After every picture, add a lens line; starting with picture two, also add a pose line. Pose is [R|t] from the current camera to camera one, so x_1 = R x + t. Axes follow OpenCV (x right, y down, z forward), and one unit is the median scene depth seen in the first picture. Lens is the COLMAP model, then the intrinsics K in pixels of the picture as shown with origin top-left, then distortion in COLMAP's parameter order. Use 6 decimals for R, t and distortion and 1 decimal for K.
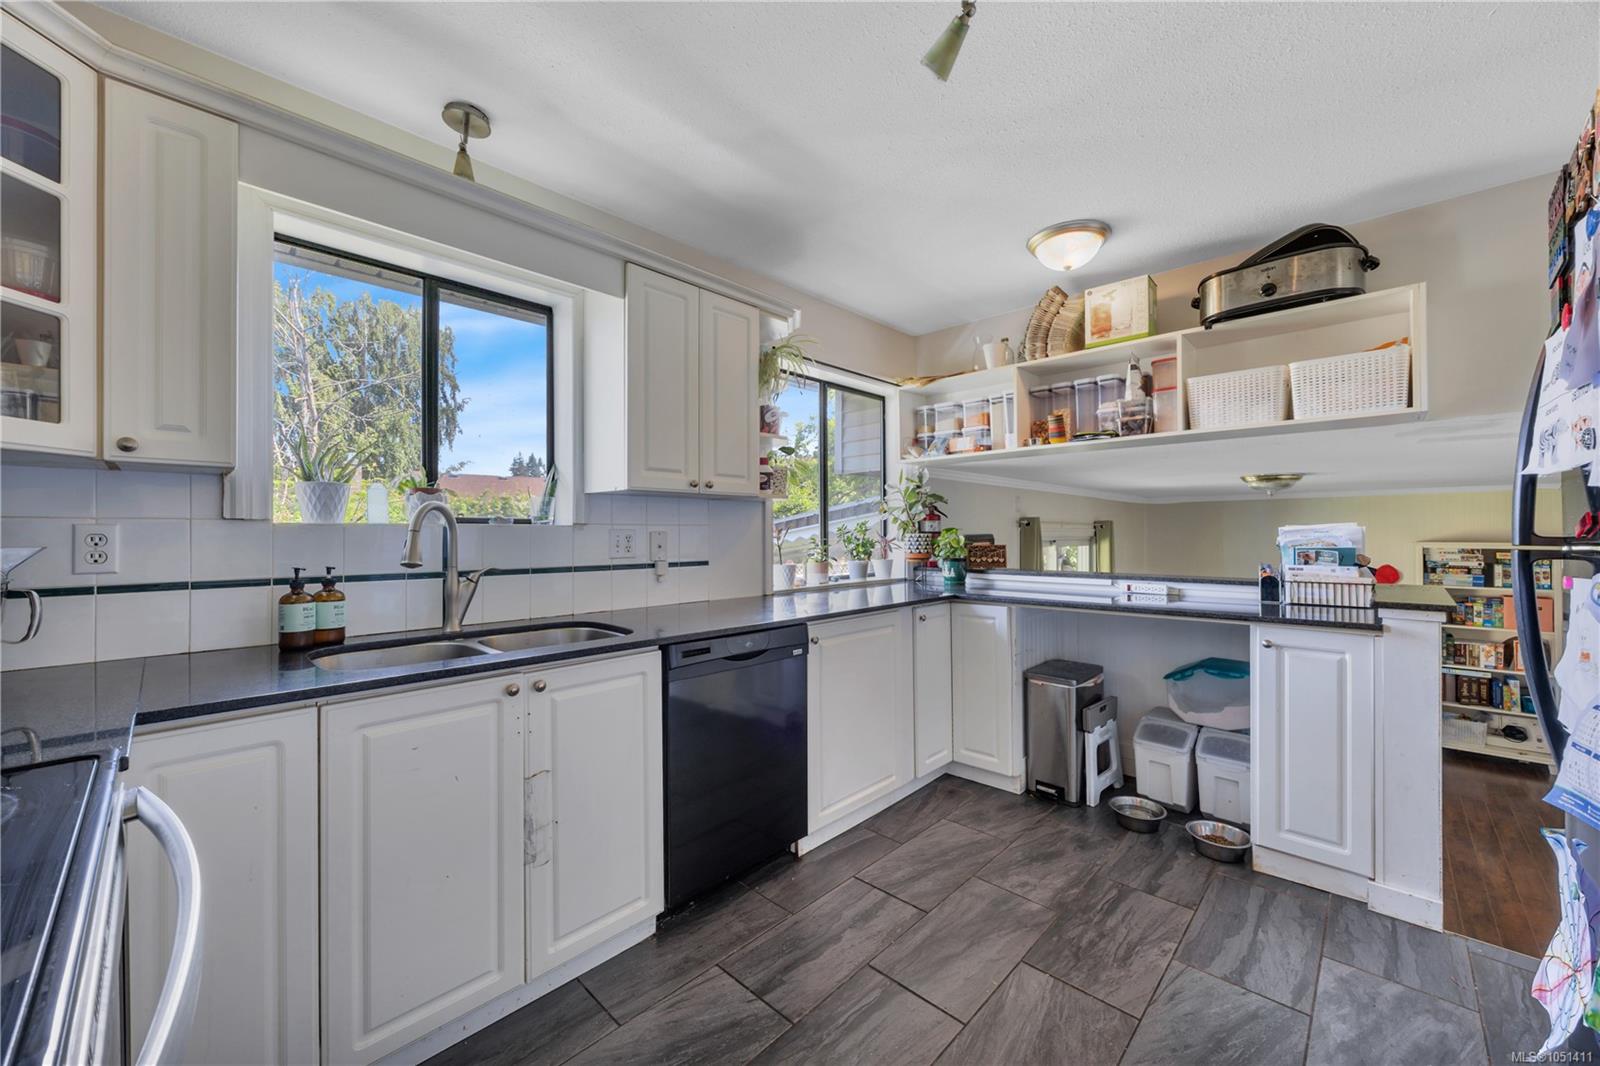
lens RADIAL K [[609.9, 0, 800.0], [0, 609.9, 533.0], [0, 0, 1]] dist [0.000513, 0.000121]
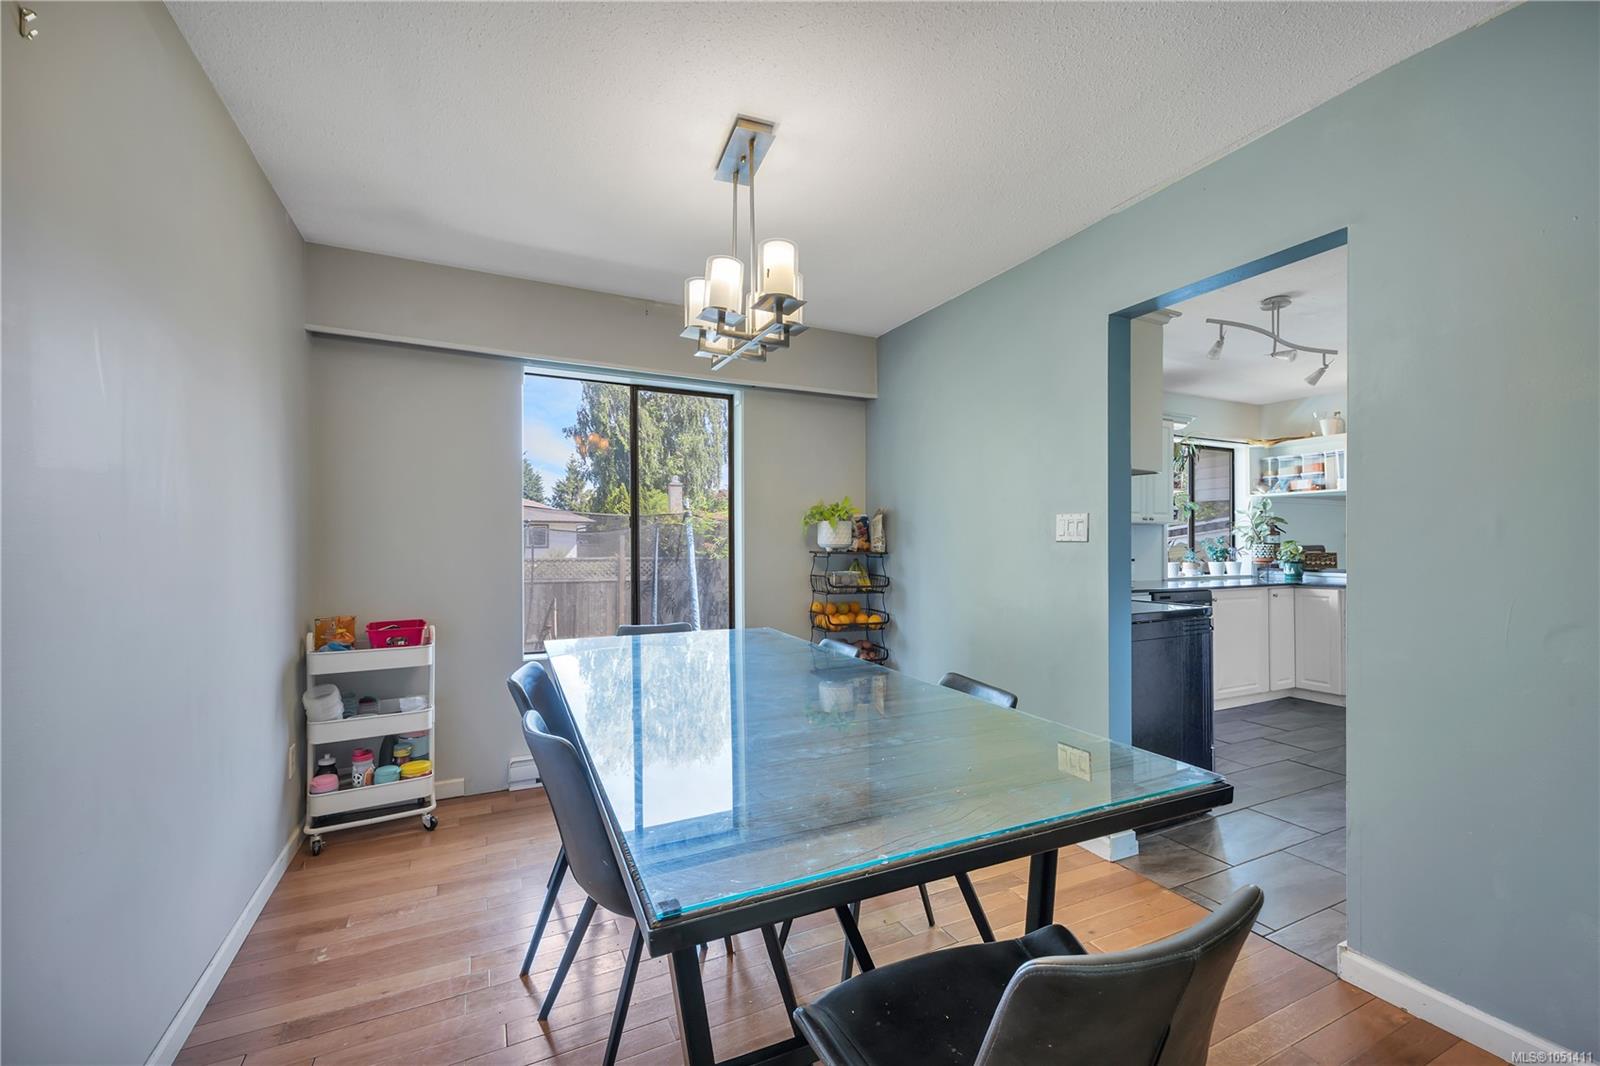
lens RADIAL K [[647.5, 0, 803.7], [0, 647.5, 548.0], [0, 0, 1]] dist [0.000771, -0.000224]
pose [[0.937052, 0.006160, -0.349135, -0.313650], [-0.003747, 0.999964, 0.007586, 0.001986], [0.349170, -0.005800, 0.937042, -0.889112]]
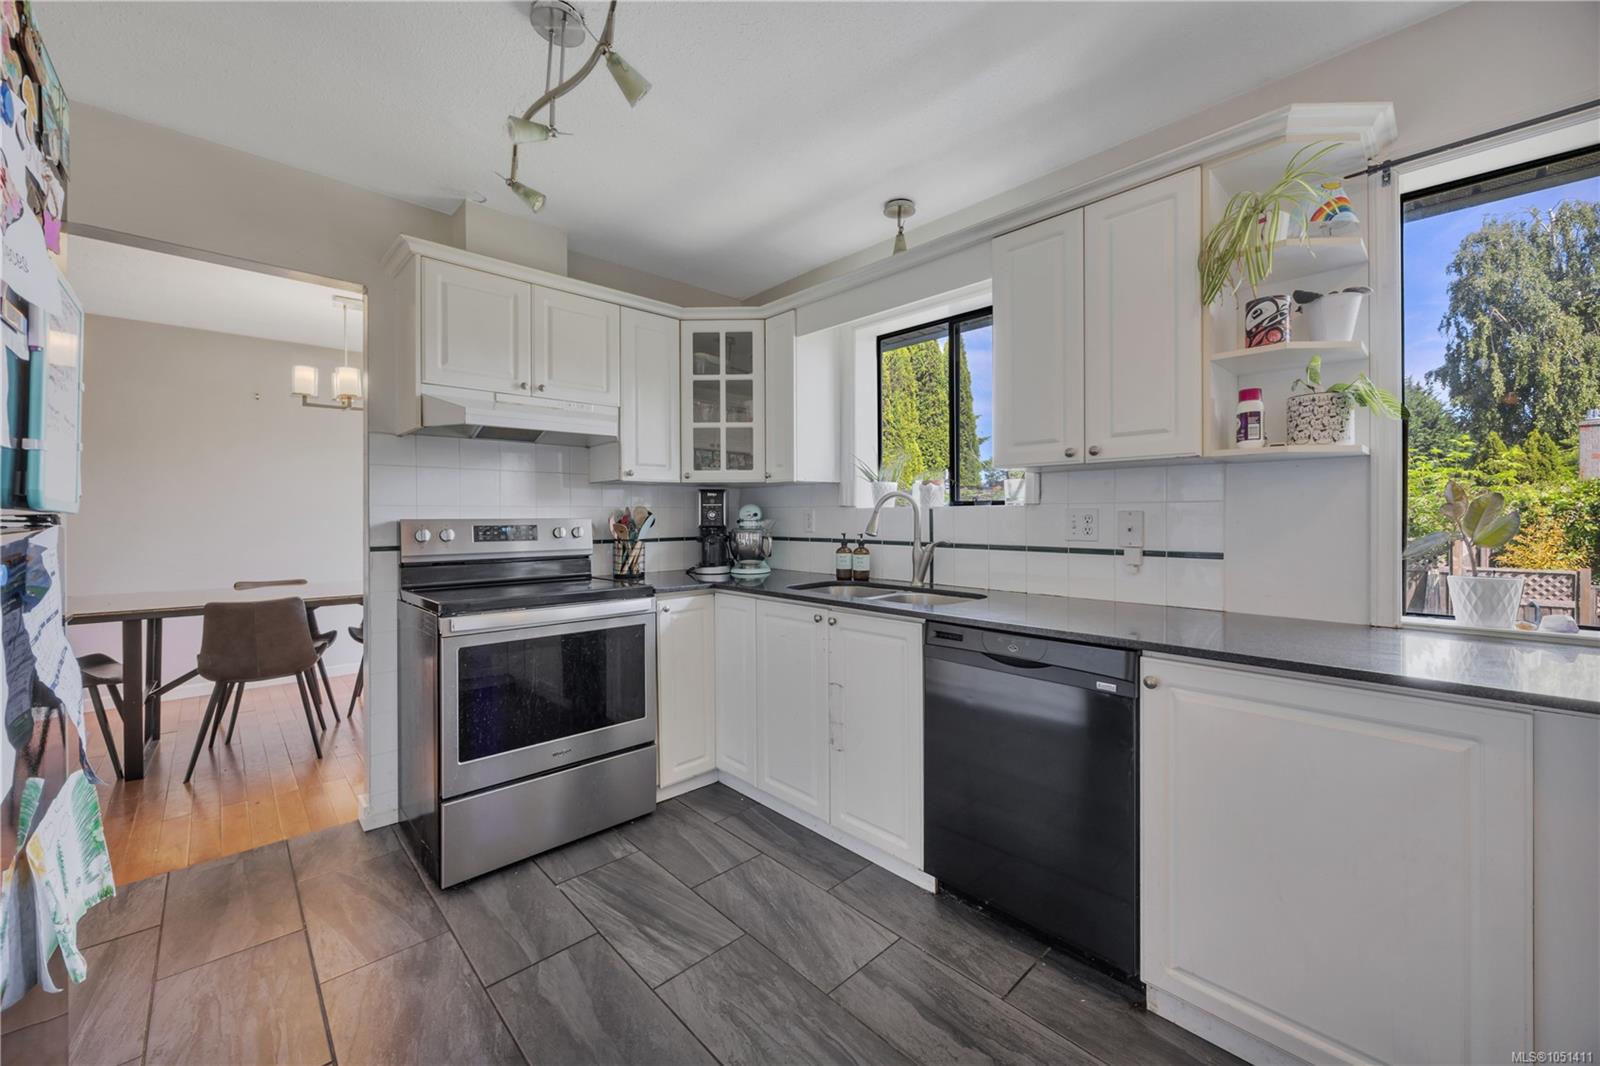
lens RADIAL K [[585.1, 0, 800.0], [0, 585.1, 533.0], [0, 0, 1]] dist [-0.000126, -0.000050]
pose [[-0.021096, 0.028904, -0.999360, 0.407006], [0.000006, 0.999582, 0.028910, 0.003317], [0.999777, 0.000604, -0.021087, 0.424697]]
